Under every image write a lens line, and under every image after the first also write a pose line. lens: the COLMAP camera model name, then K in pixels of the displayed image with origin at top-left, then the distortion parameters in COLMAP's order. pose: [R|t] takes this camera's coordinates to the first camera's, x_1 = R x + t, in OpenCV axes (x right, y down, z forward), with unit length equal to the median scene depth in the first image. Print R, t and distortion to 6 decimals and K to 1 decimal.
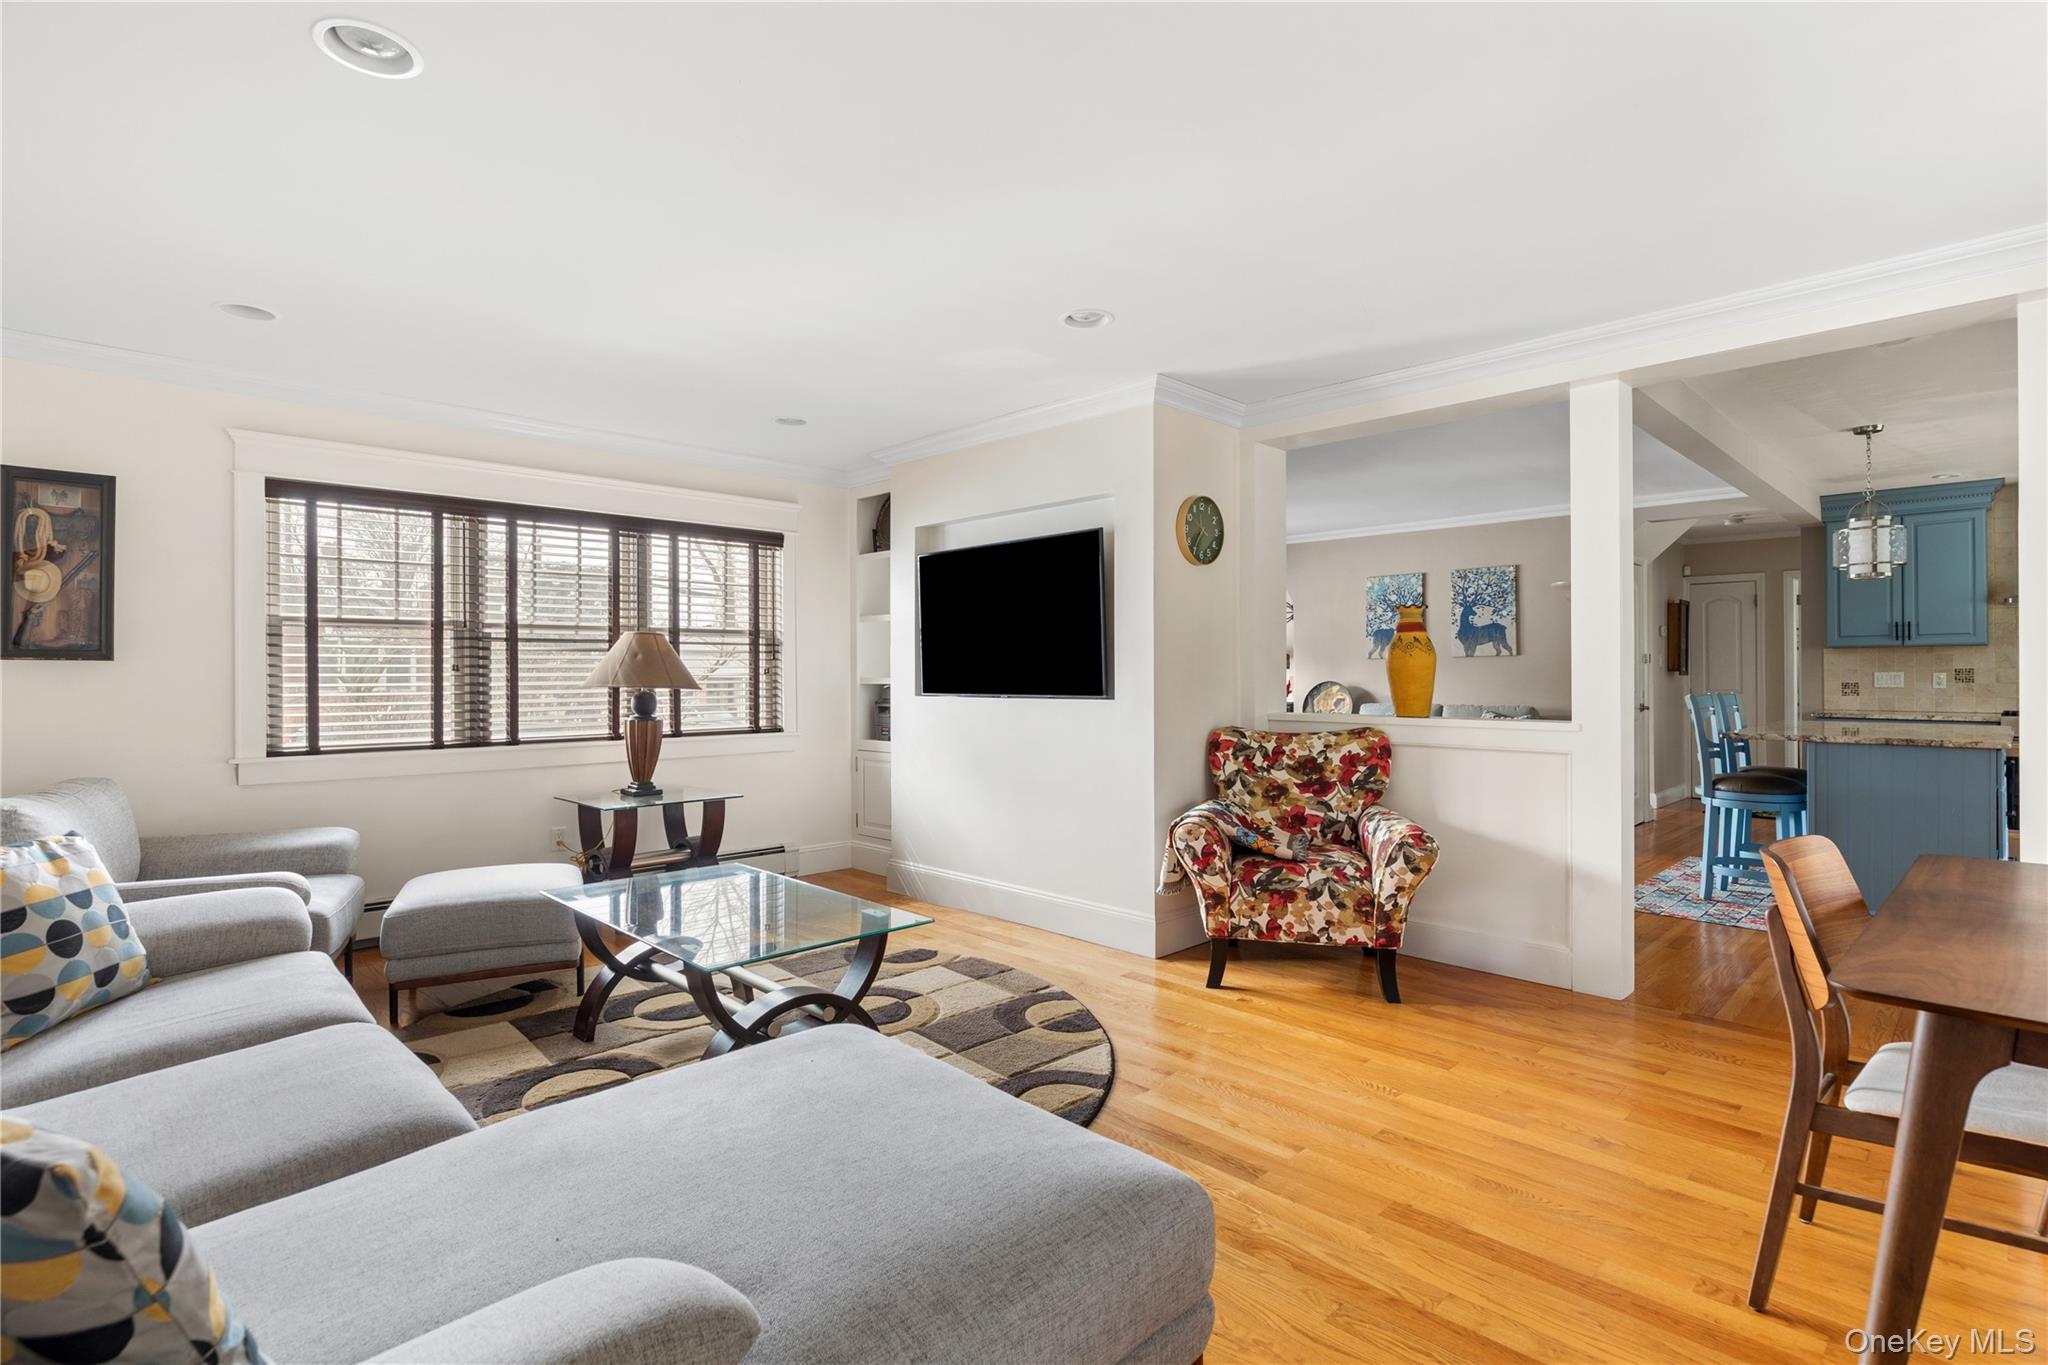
lens RADIAL K [[993.0, 0, 1024.0], [0, 993.0, 682.5], [0, 0, 1]] dist [-0.001791, 0.000134]
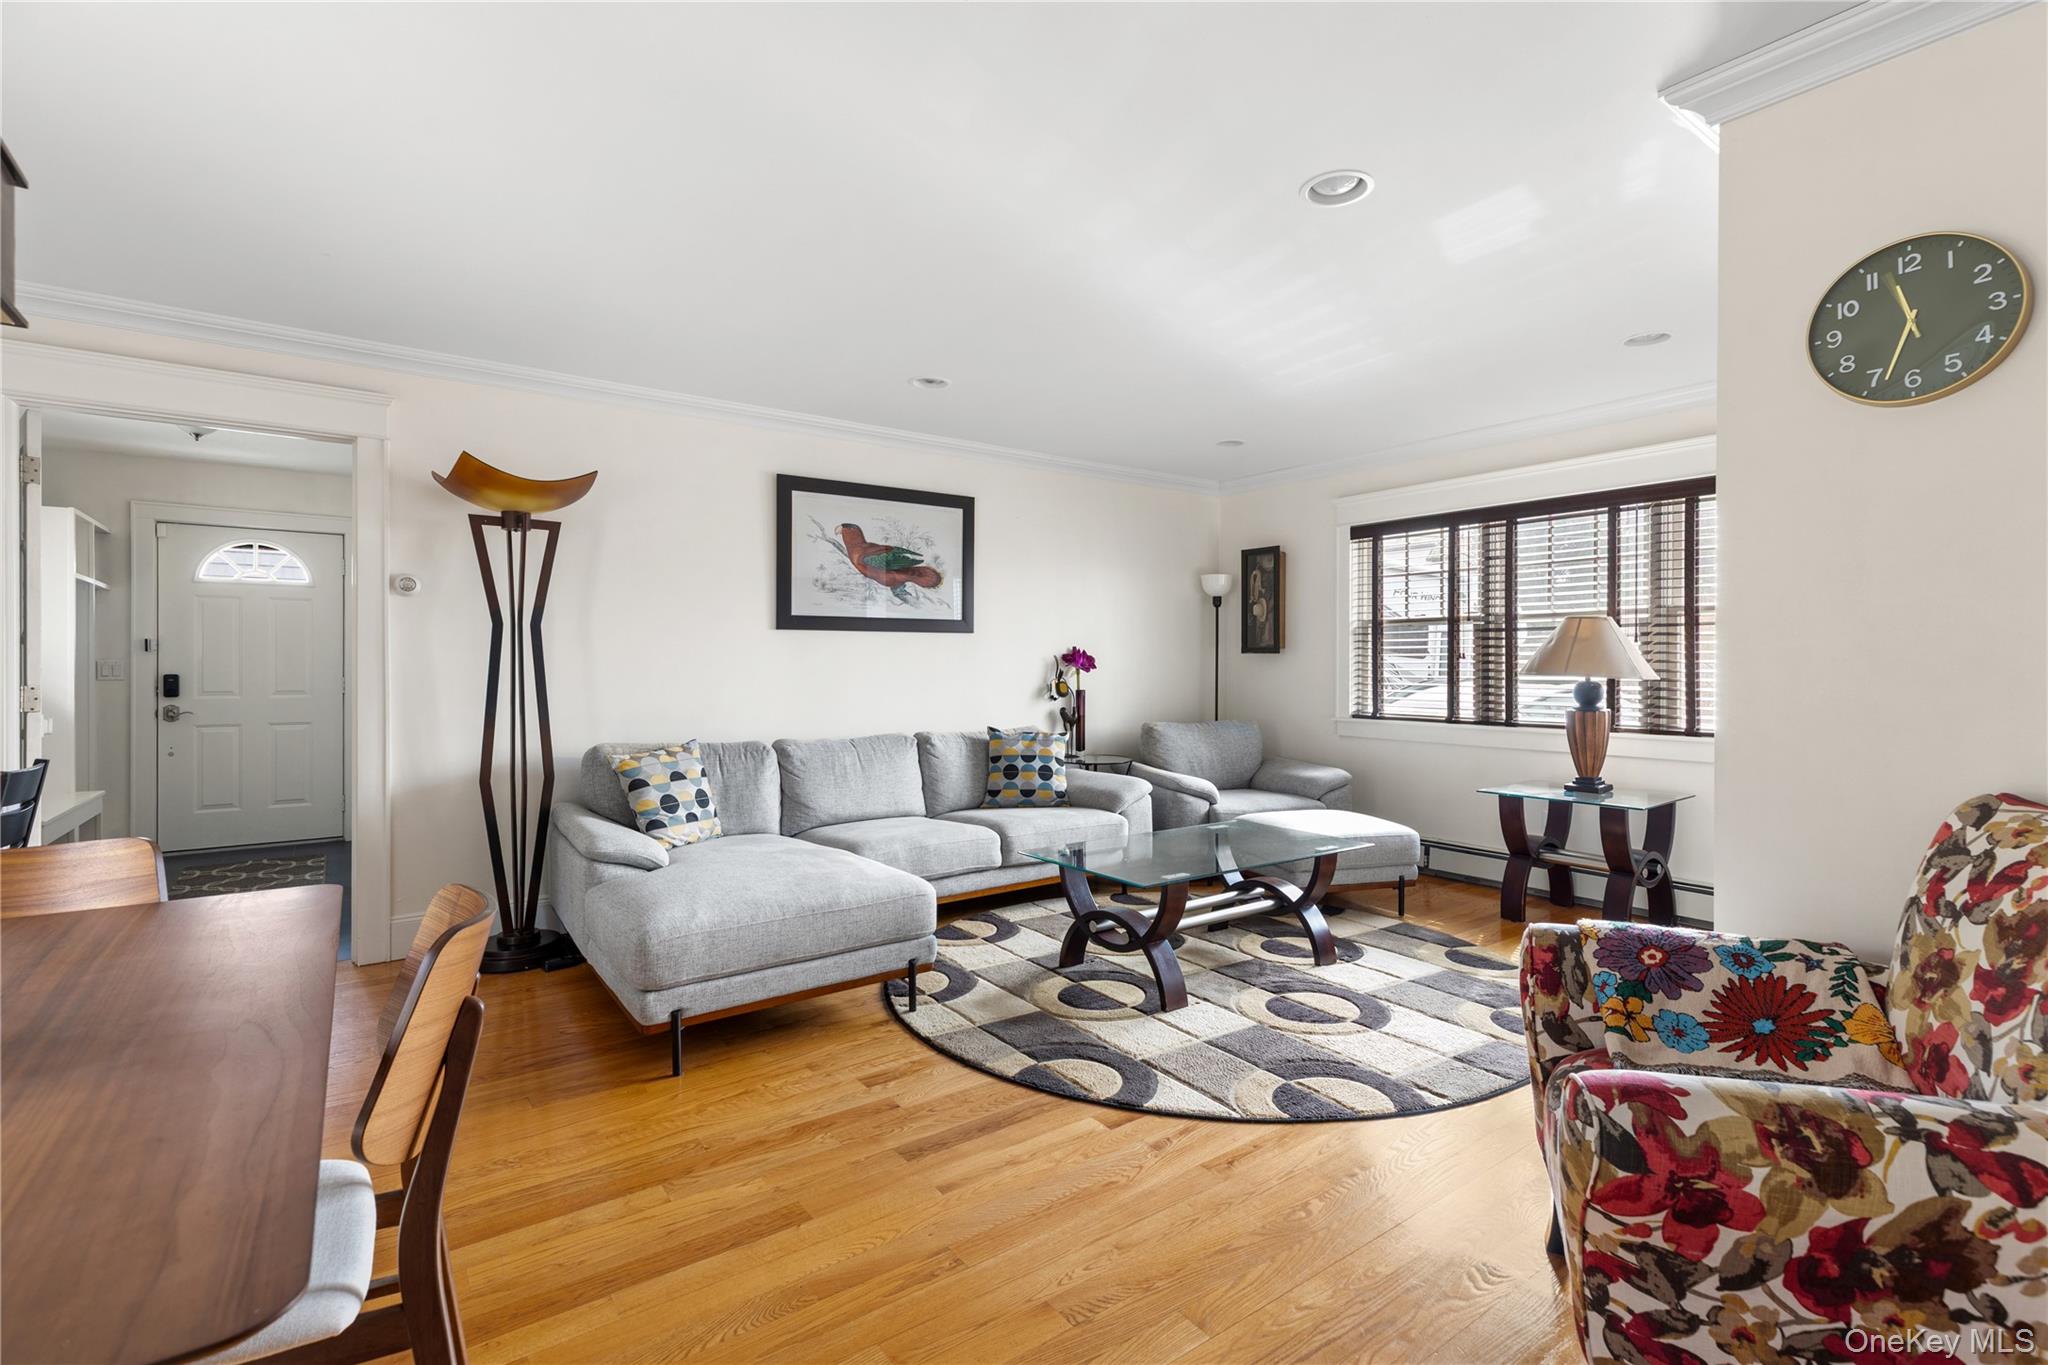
lens RADIAL K [[932.2, 0, 1027.0], [0, 932.2, 667.4], [0, 0, 1]] dist [0.009522, 0.000150]
pose [[-0.149041, 0.005435, -0.988816, 0.657938], [-0.008527, 0.999941, 0.006781, -0.004578], [0.988794, 0.009442, -0.148986, 0.717132]]
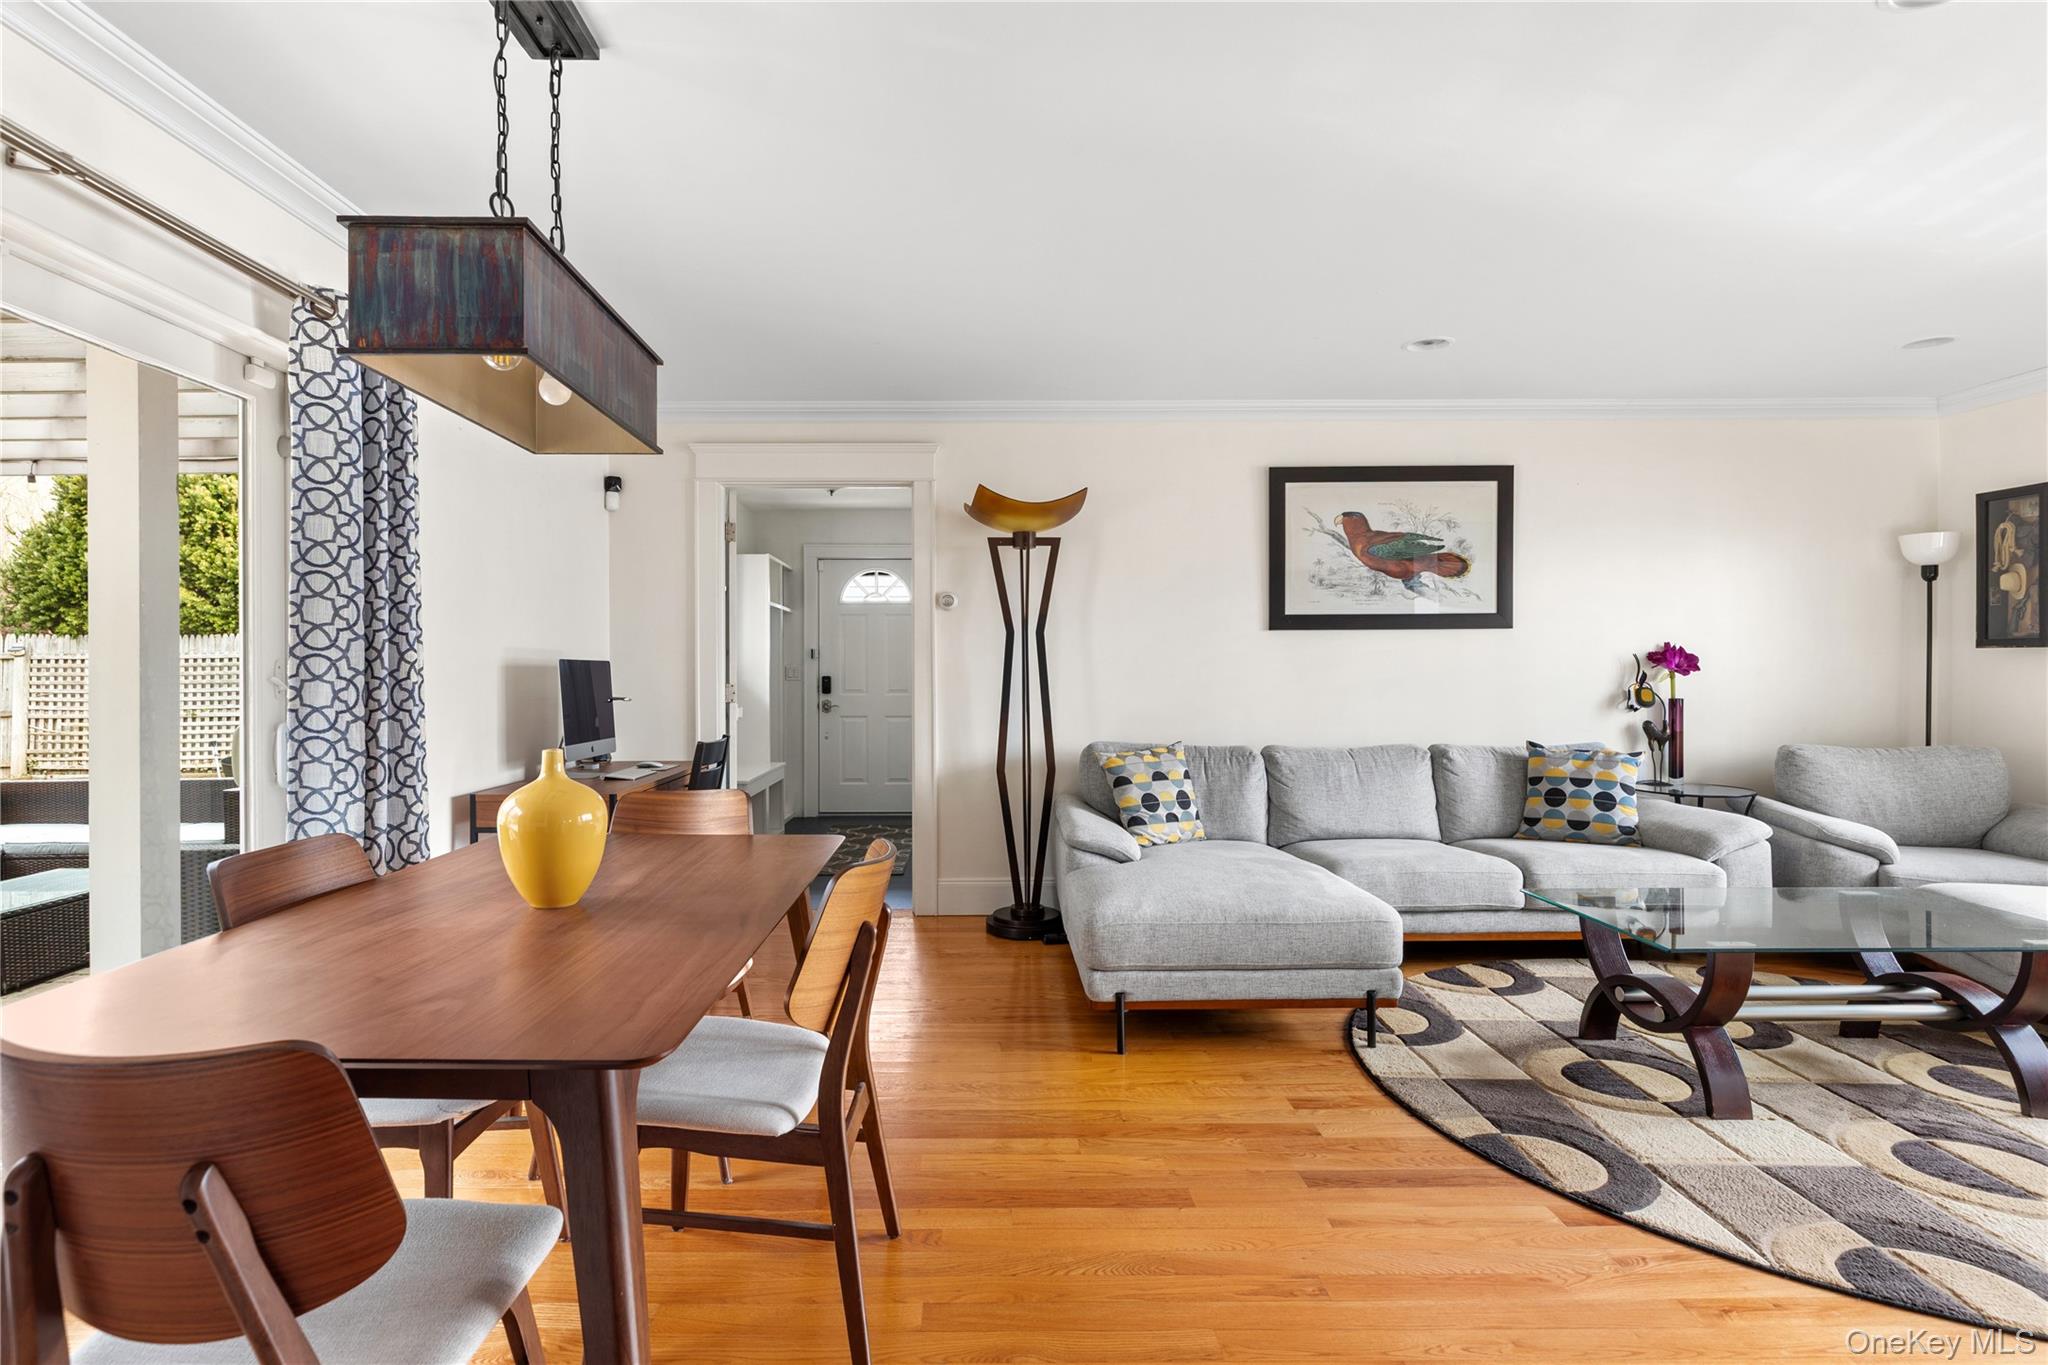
lens RADIAL K [[1014.9, 0, 980.7], [0, 1014.9, 676.5], [0, 0, 1]] dist [-0.000651, 0.000371]
pose [[-0.697308, 0.011042, -0.716687, 0.660272], [-0.001015, 0.999865, 0.016392, -0.005656], [0.716771, 0.012158, -0.697202, 0.827673]]
